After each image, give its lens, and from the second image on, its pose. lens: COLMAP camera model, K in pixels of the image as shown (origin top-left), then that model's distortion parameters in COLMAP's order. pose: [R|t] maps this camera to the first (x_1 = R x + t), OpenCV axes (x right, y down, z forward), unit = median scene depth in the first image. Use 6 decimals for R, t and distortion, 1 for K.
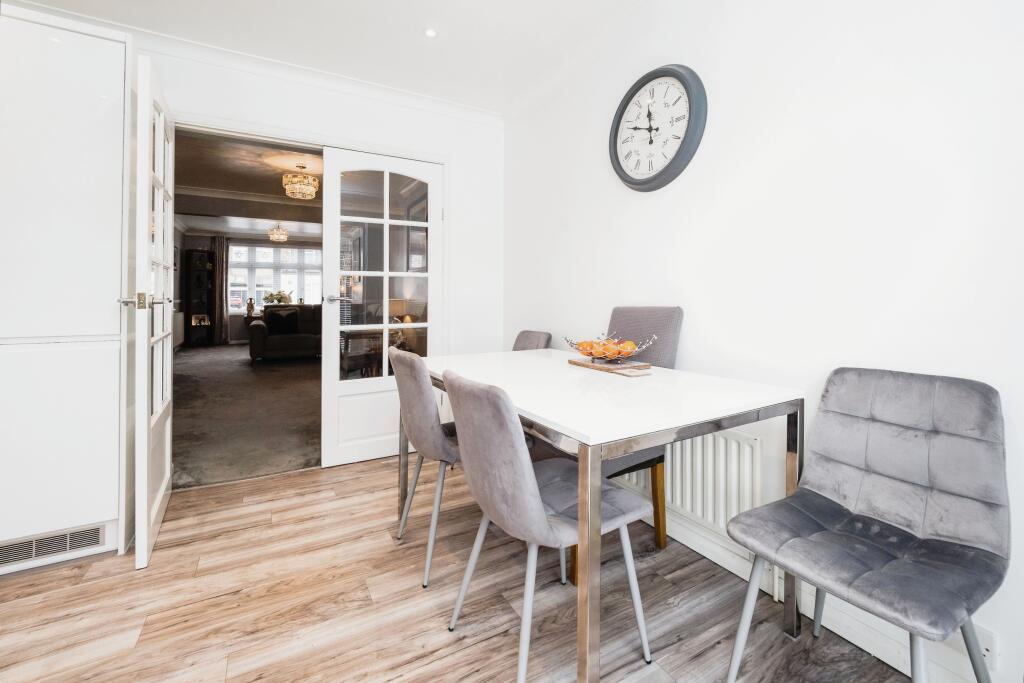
lens RADIAL K [[432.4, 0, 516.7], [0, 432.4, 298.8], [0, 0, 1]] dist [-0.002645, 0.001354]
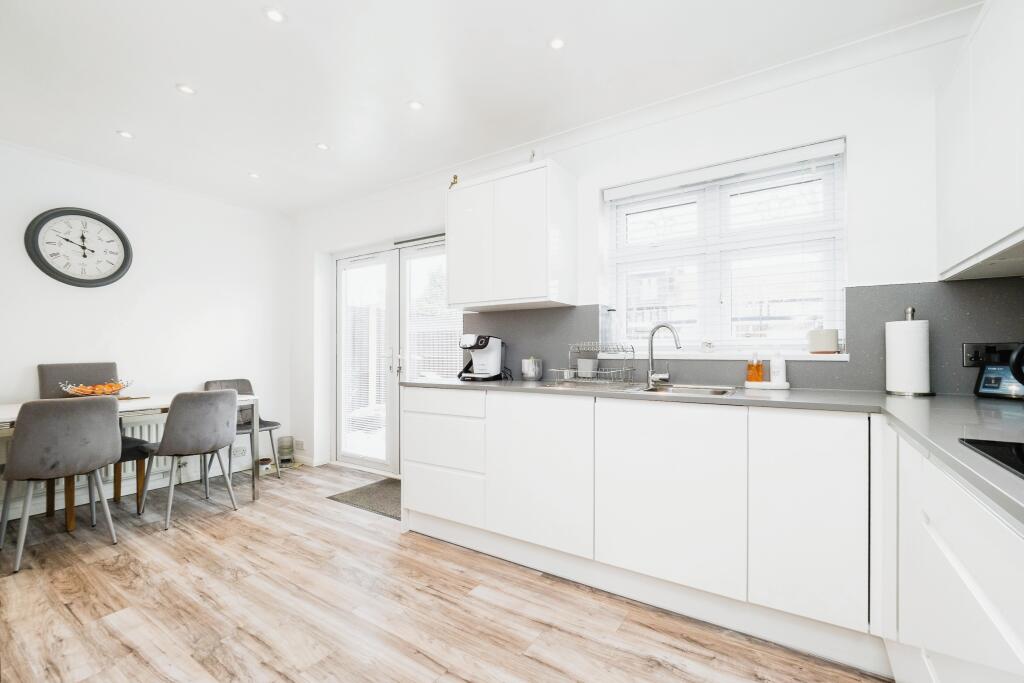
lens RADIAL K [[432.4, 0, 514.0], [0, 432.4, 349.2], [0, 0, 1]] dist [-0.002645, 0.001354]
pose [[-0.466200, 0.011968, 0.884599, -2.129811], [-0.005729, 0.999847, -0.016547, -0.017815], [-0.884661, -0.012782, -0.466060, 0.434228]]
